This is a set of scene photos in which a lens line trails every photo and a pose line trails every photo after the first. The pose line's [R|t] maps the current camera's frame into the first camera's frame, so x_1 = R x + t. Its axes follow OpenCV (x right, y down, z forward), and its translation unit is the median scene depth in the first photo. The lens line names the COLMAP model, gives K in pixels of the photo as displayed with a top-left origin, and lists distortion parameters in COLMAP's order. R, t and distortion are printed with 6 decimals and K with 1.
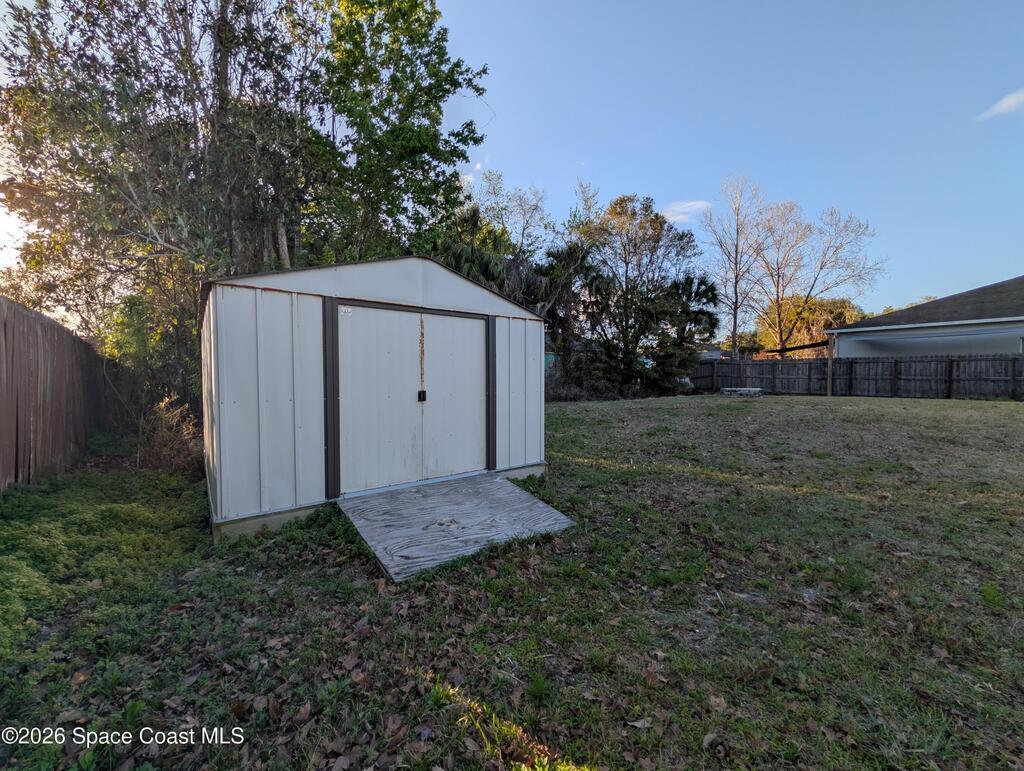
lens RADIAL K [[389.0, 0, 514.1], [0, 389.0, 386.9], [0, 0, 1]] dist [0.000206, -0.000126]
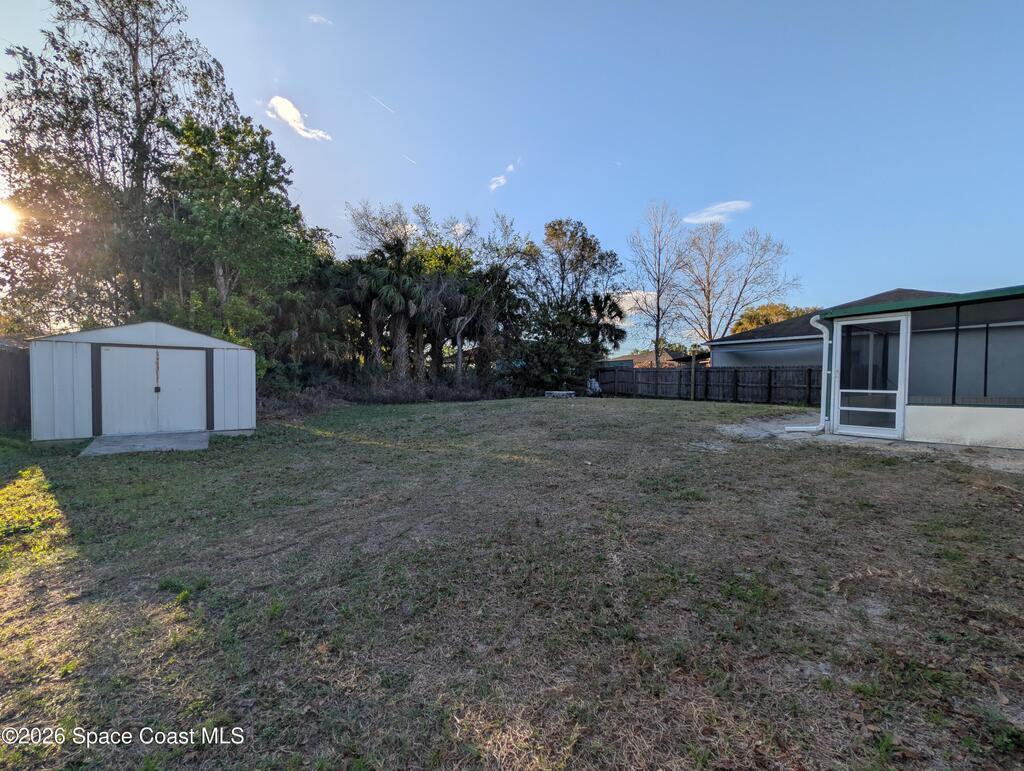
lens RADIAL K [[389.0, 0, 509.3], [0, 389.0, 378.3], [0, 0, 1]] dist [0.000206, -0.000126]
pose [[0.999353, 0.009928, -0.034567, 0.300263], [-0.011029, 0.999432, -0.031833, 0.001824], [0.034231, 0.032193, 0.998895, -0.172102]]
